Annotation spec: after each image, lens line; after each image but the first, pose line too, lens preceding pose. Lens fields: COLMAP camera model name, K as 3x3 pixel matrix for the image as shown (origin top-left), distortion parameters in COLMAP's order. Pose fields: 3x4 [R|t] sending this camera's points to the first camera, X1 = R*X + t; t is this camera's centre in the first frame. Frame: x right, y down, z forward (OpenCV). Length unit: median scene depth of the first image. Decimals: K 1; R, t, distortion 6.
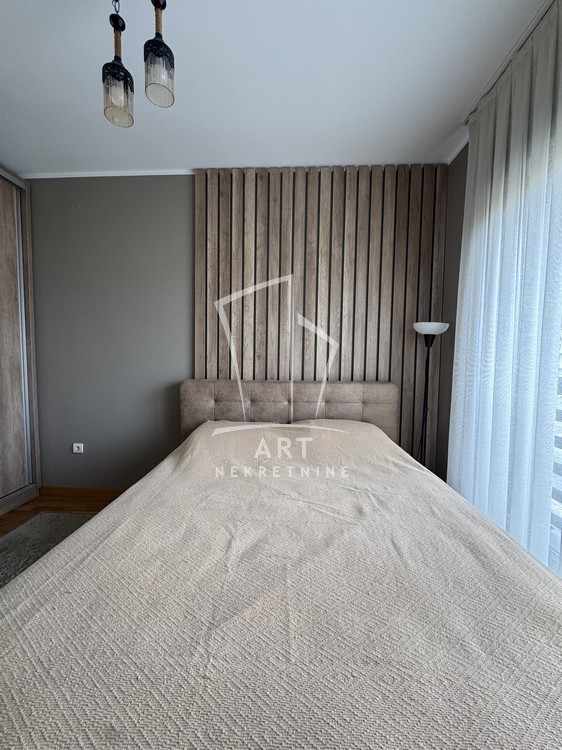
lens RADIAL K [[300.0, 0, 283.3], [0, 300.0, 374.3], [0, 0, 1]] dist [-0.001712, -0.000647]
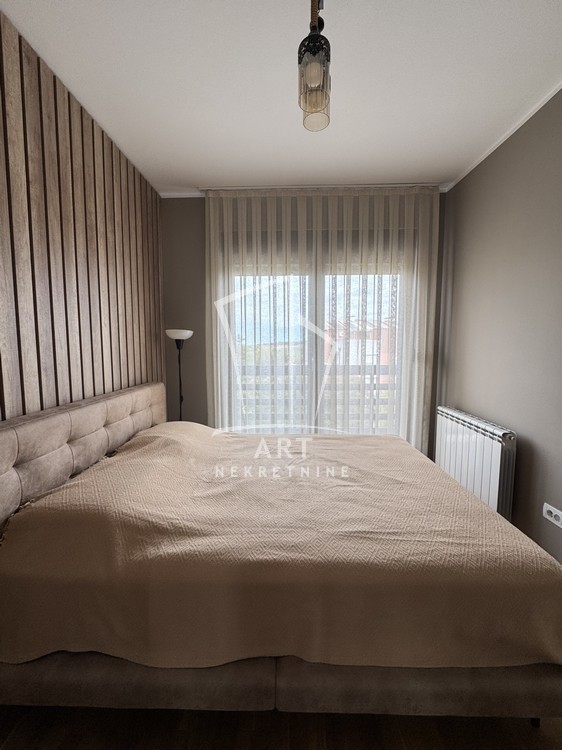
lens RADIAL K [[300.0, 0, 284.0], [0, 300.0, 374.5], [0, 0, 1]] dist [-0.001712, -0.000647]
pose [[-0.022203, -0.104590, 0.994268, -0.712354], [0.054861, 0.992887, 0.105670, -0.088632], [-0.998247, 0.056893, -0.016307, 0.551358]]
